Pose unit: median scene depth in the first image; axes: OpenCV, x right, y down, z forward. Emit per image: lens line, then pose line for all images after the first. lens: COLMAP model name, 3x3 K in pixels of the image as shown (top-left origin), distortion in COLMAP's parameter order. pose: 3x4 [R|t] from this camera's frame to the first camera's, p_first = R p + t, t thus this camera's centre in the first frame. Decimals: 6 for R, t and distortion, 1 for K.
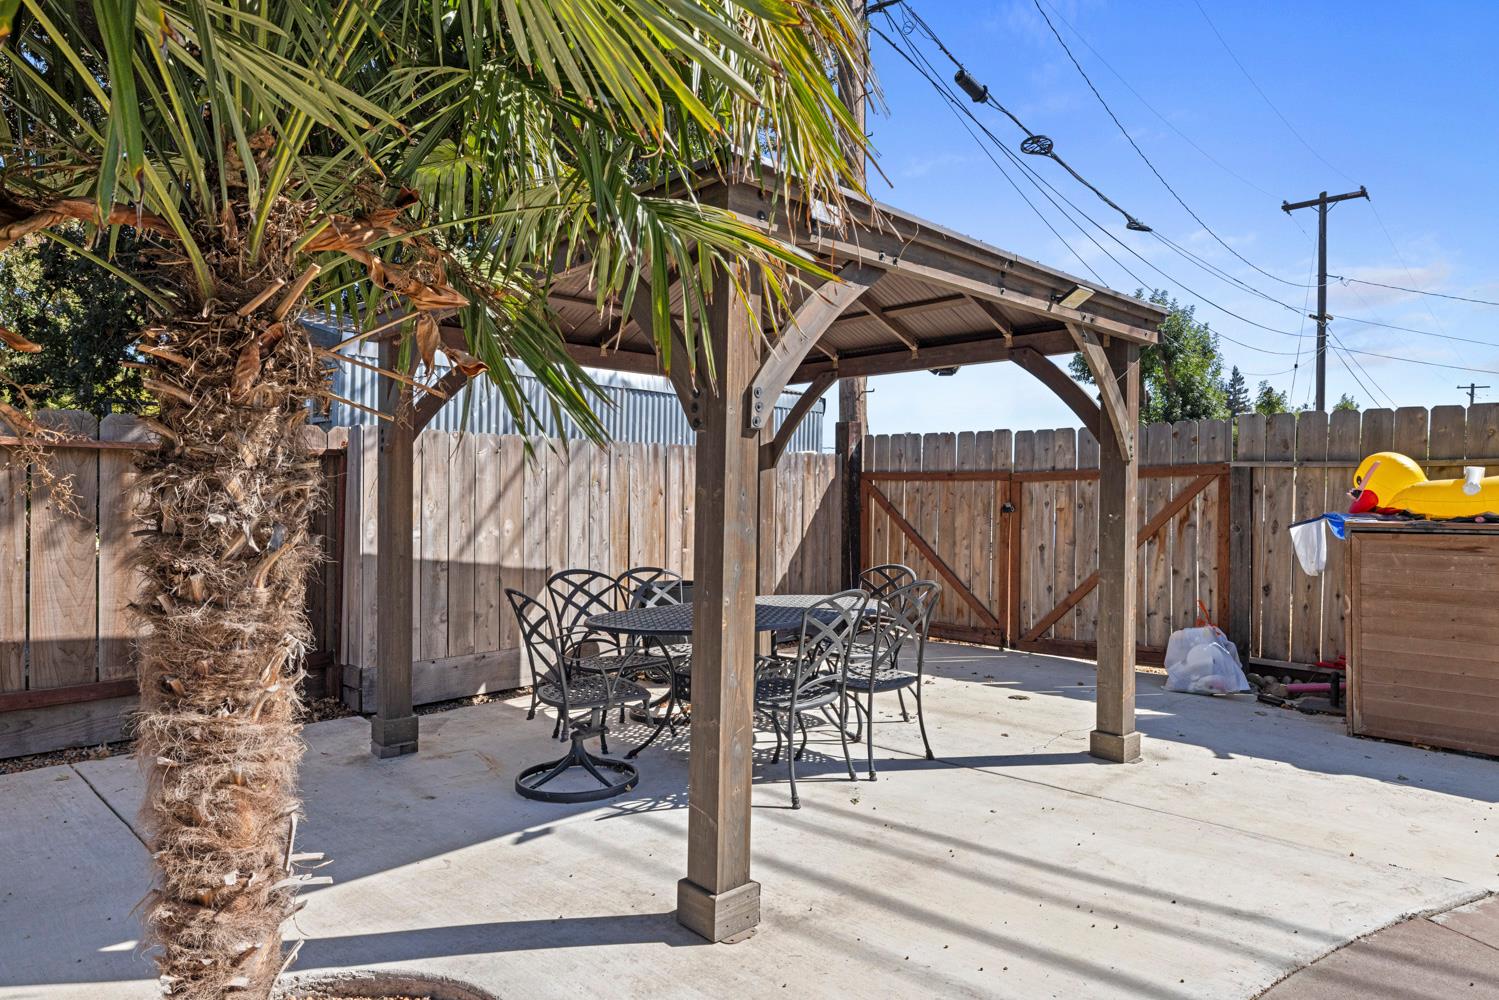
lens RADIAL K [[950.0, 0, 751.6], [0, 950.0, 495.8], [0, 0, 1]] dist [0.001868, 0.000026]
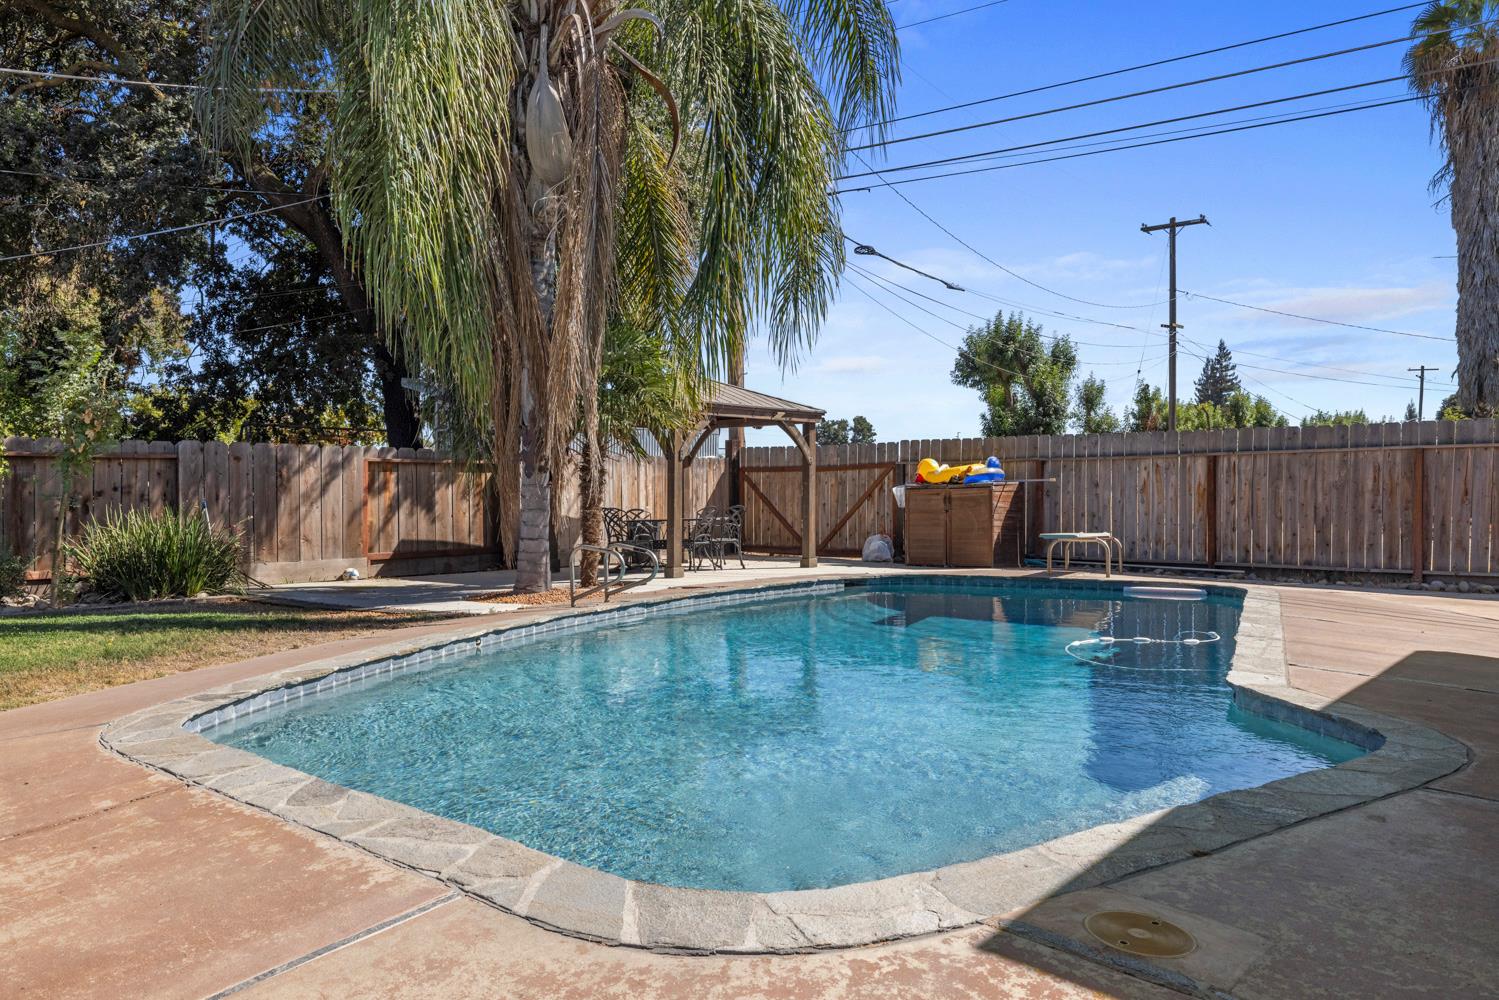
lens RADIAL K [[1158.6, 0, 750.3], [0, 1158.6, 497.7], [0, 0, 1]] dist [-0.005453, 0.000580]
pose [[0.997886, -0.012106, 0.063853, -0.007196], [0.011842, 0.999920, 0.004503, 0.024305], [-0.063903, -0.003737, 0.997949, -1.280384]]
